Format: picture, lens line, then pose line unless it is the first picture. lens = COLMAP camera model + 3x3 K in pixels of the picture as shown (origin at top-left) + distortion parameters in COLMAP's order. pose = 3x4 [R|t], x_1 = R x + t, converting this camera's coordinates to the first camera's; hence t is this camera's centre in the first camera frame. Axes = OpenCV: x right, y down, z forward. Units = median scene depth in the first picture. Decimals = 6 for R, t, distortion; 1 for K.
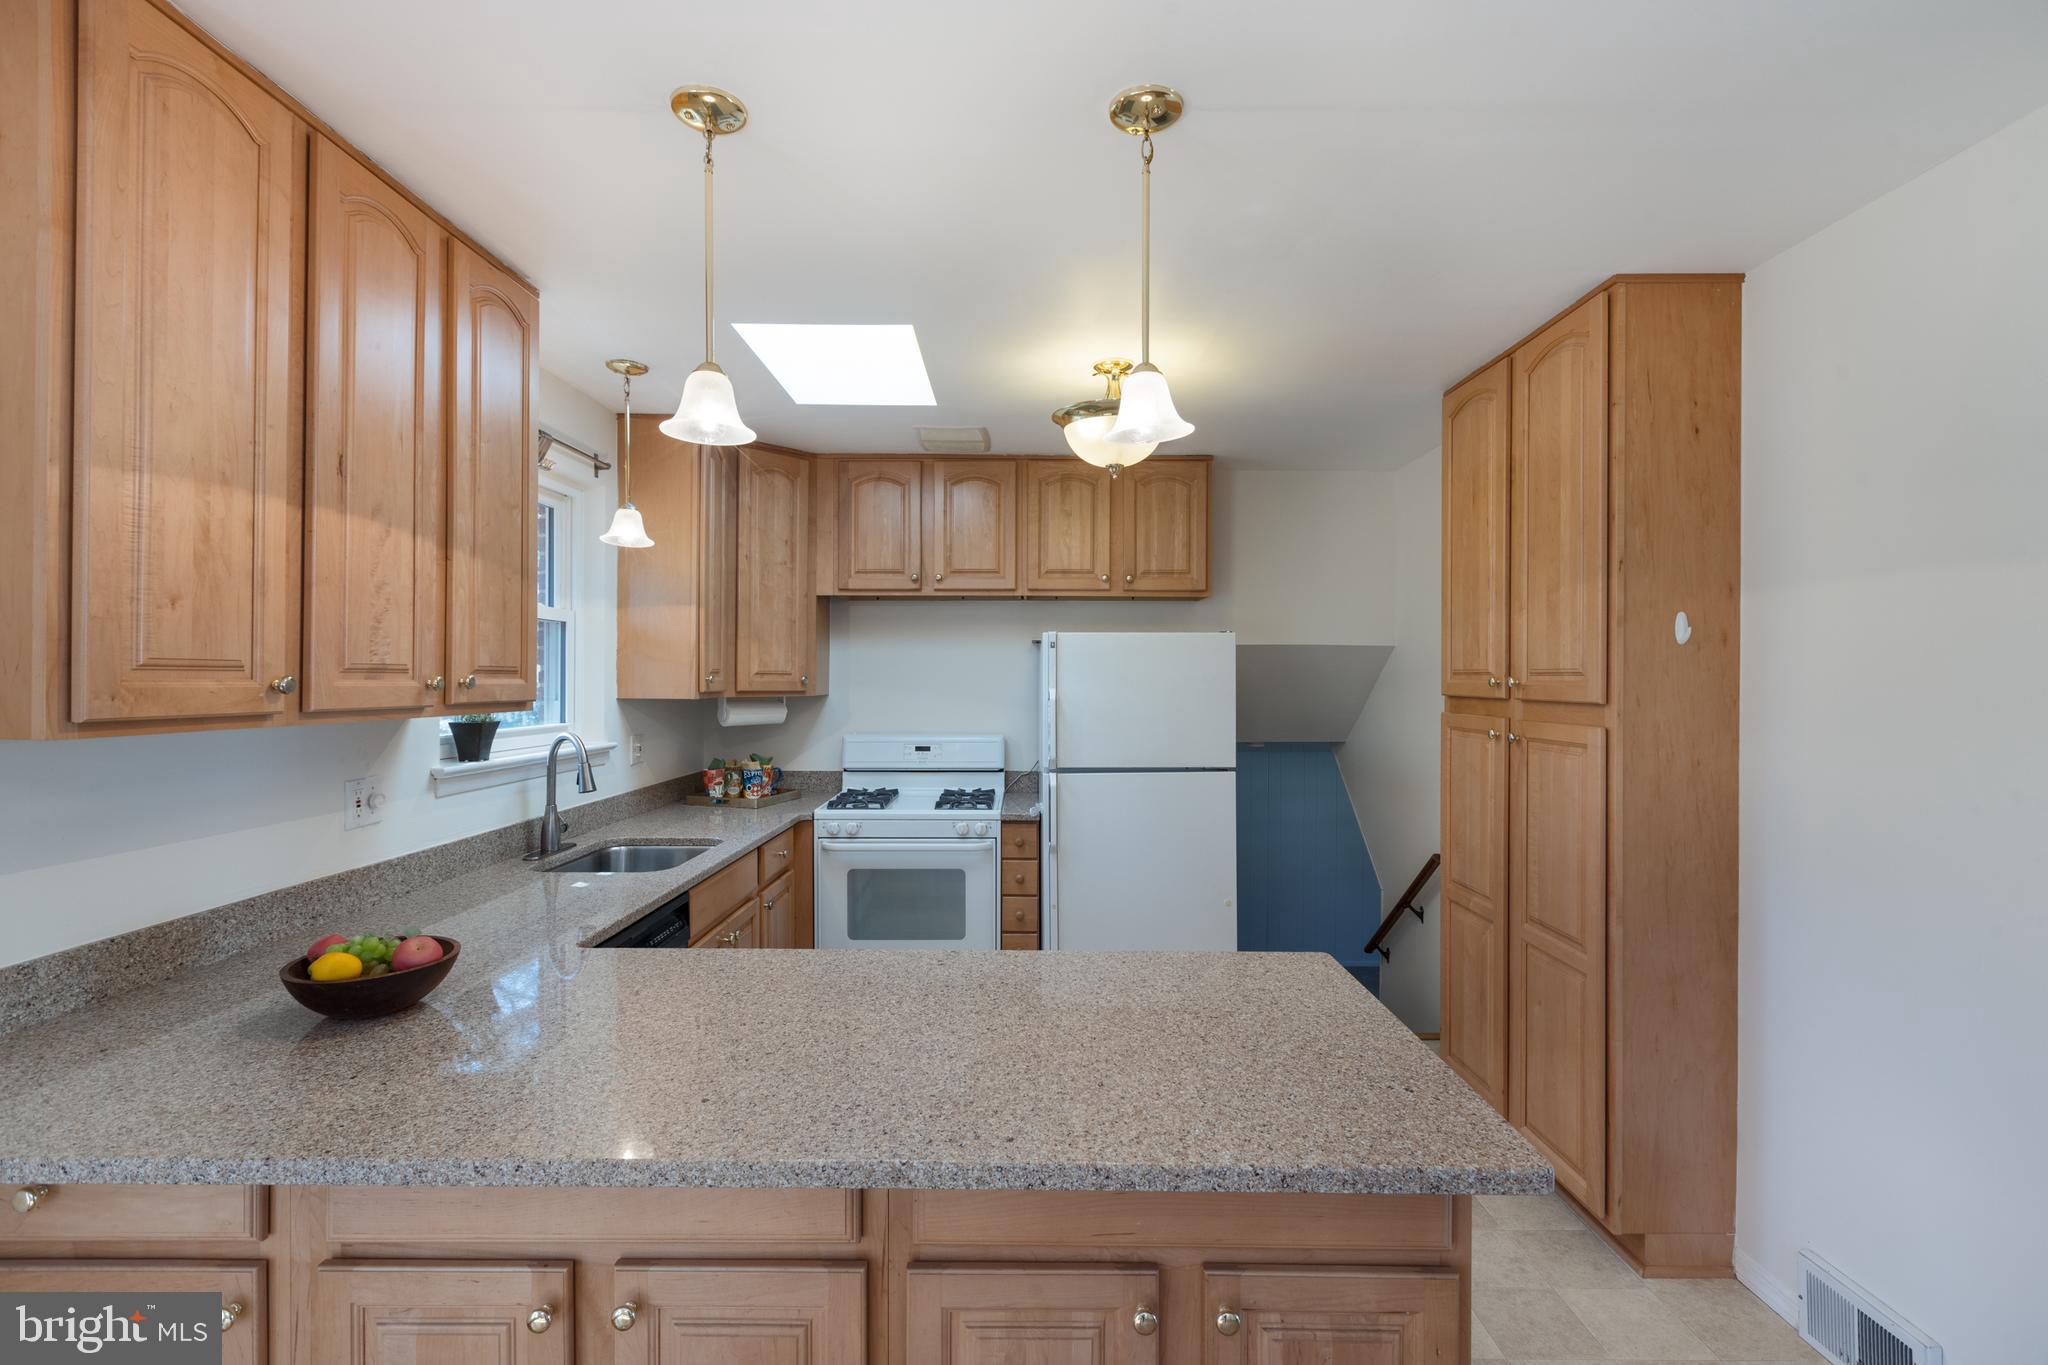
lens RADIAL K [[904.4, 0, 1027.7], [0, 904.4, 680.4], [0, 0, 1]] dist [0.001450, -0.000520]
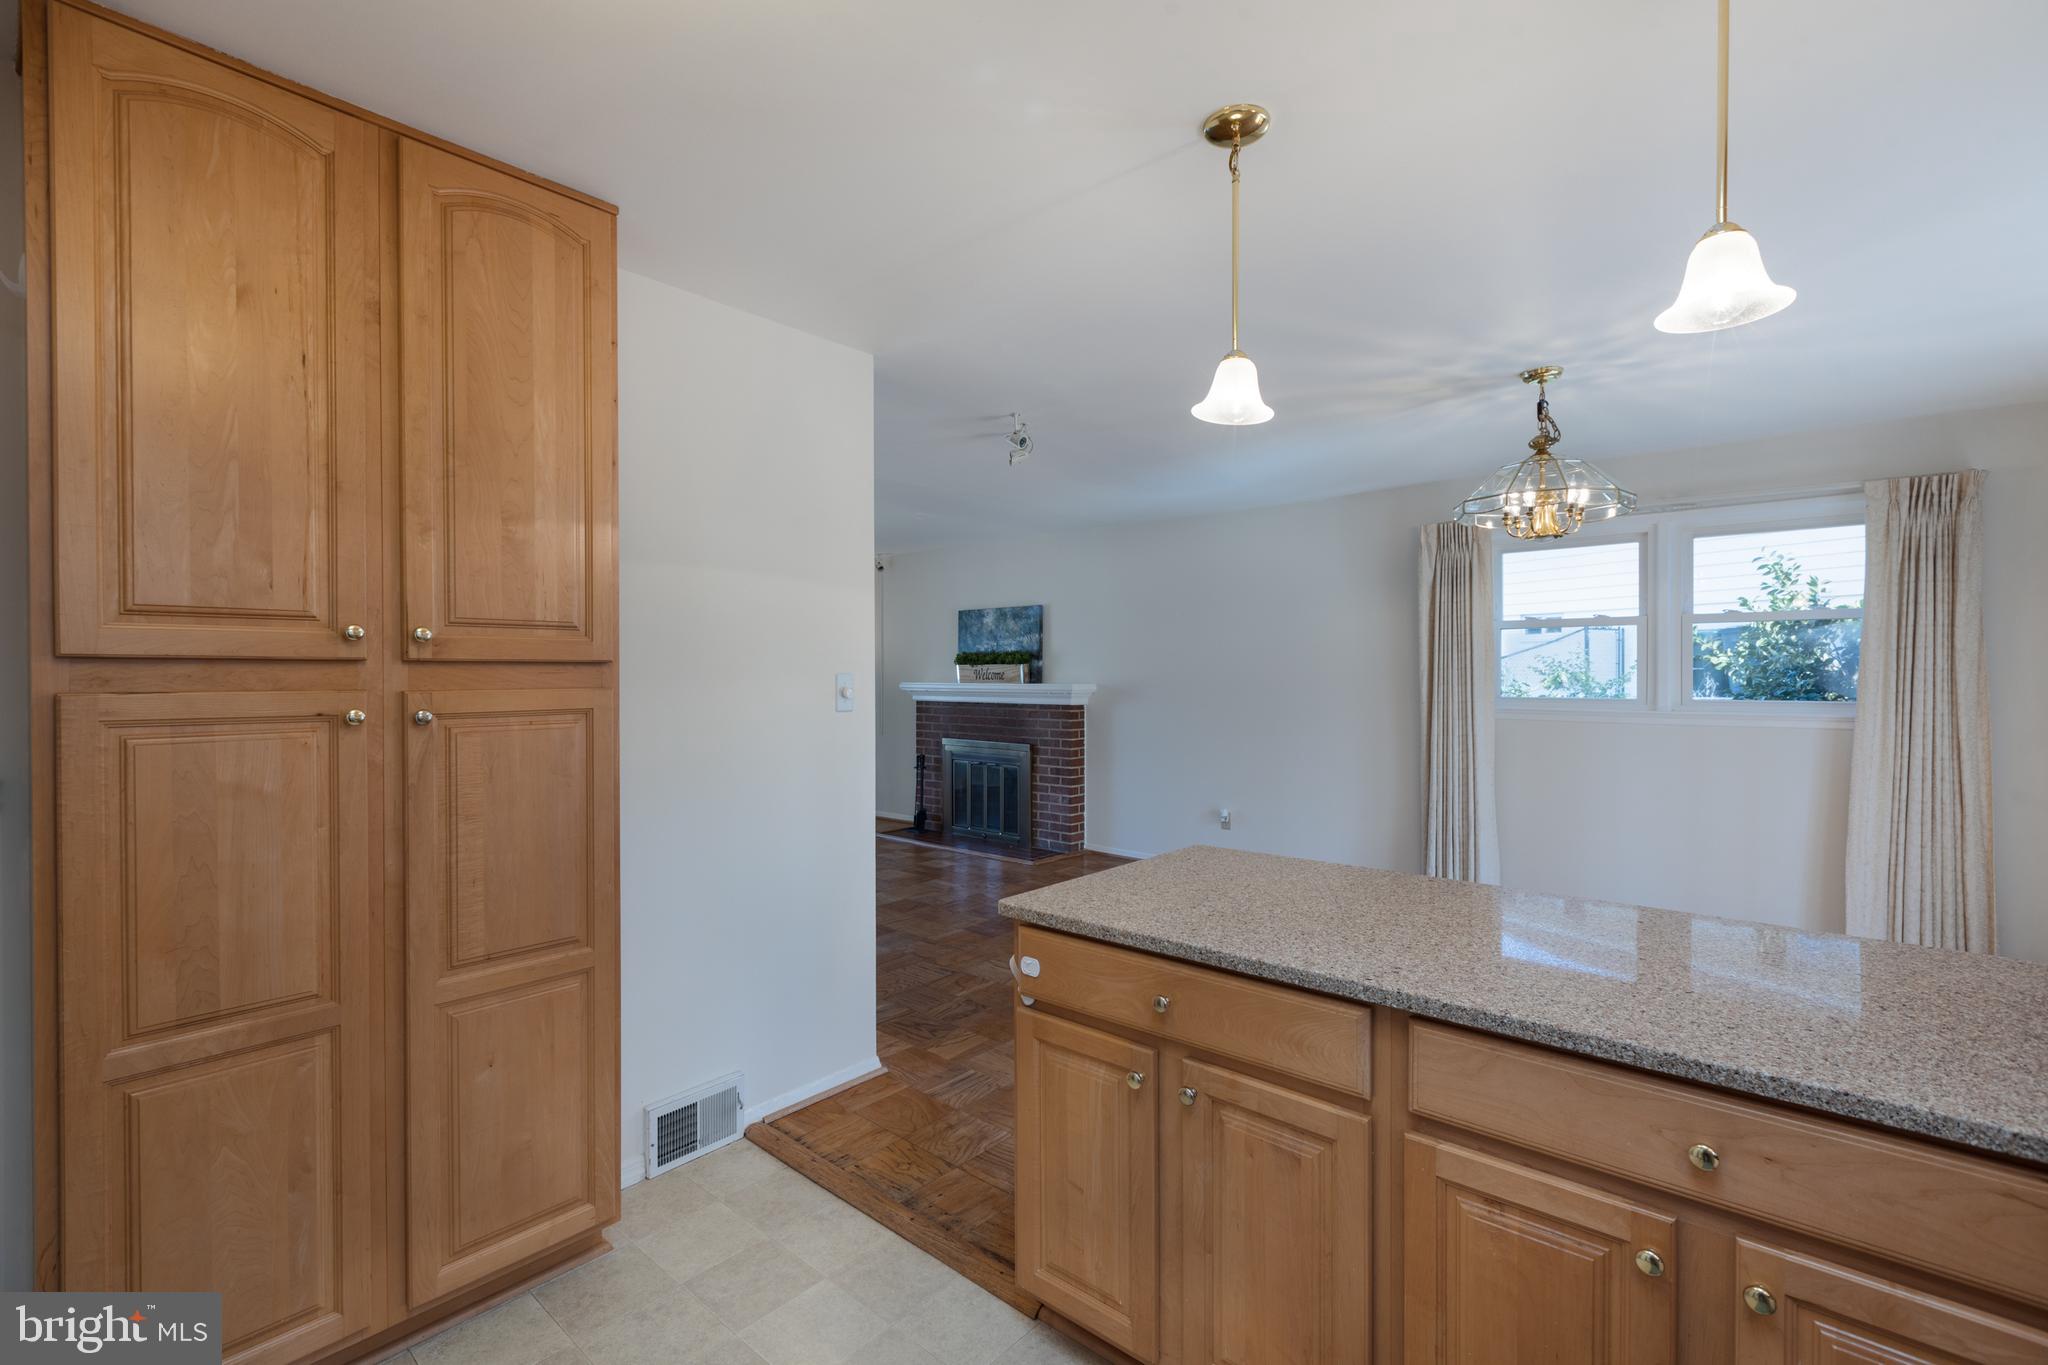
lens RADIAL K [[904.4, 0, 1024.1], [0, 904.4, 679.3], [0, 0, 1]] dist [0.001450, -0.000520]
pose [[-0.758109, -0.006976, 0.652091, -0.268773], [0.002288, 0.999908, 0.013356, 0.029744], [-0.652124, 0.011617, -0.758023, 1.330764]]
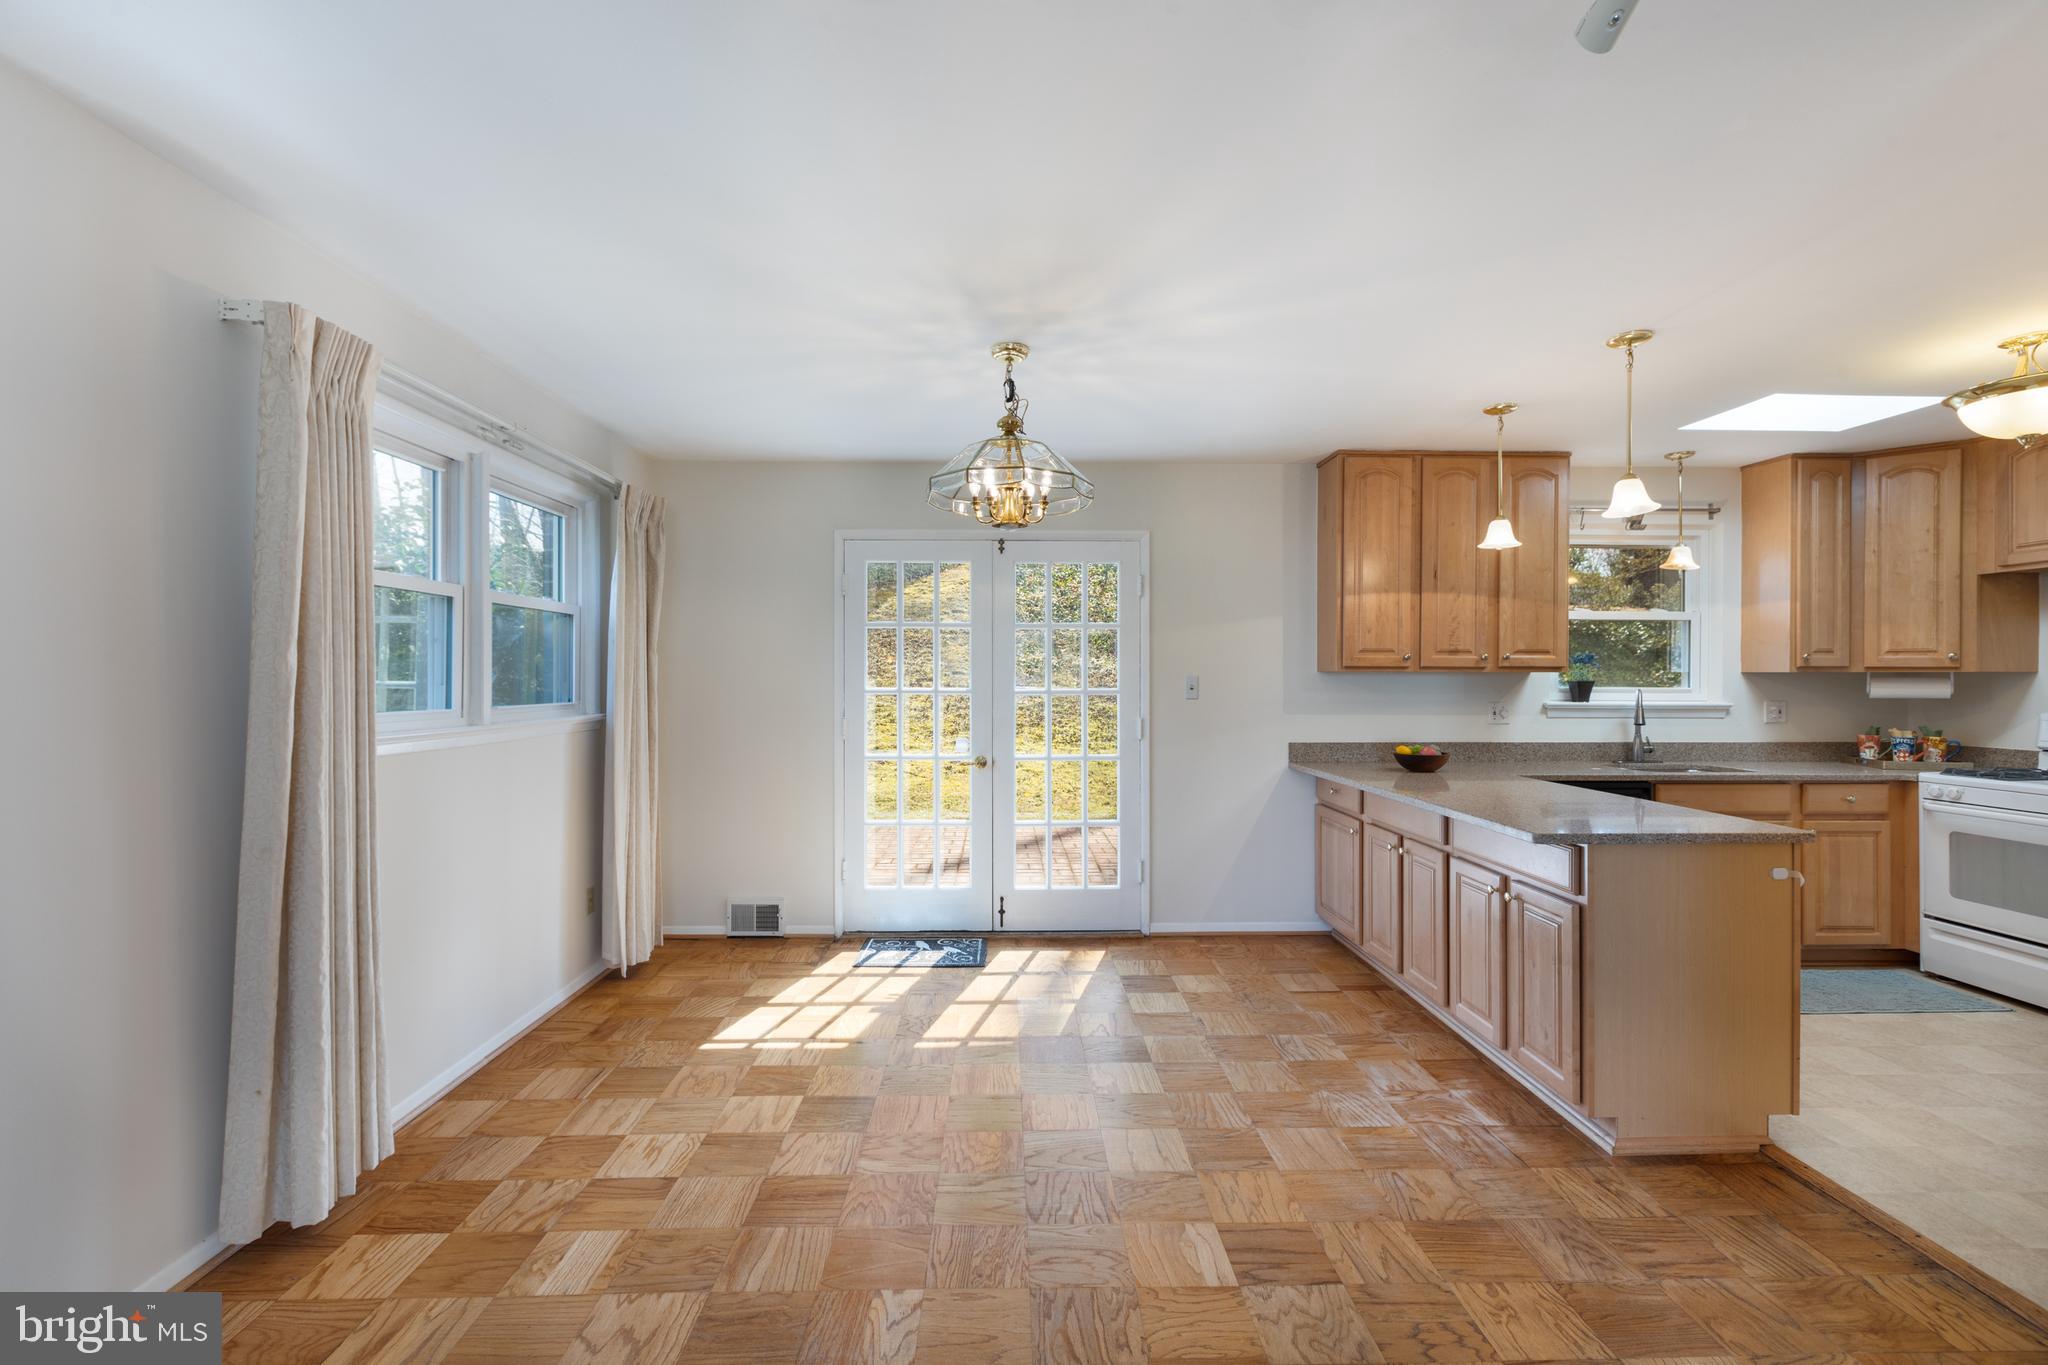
lens RADIAL K [[904.4, 0, 1024.8], [0, 904.4, 680.3], [0, 0, 1]] dist [0.001450, -0.000520]
pose [[0.031976, -0.001481, -0.999488, 1.281178], [-0.005379, 0.999984, -0.001653, 0.057687], [0.999474, 0.005430, 0.031968, -0.200400]]
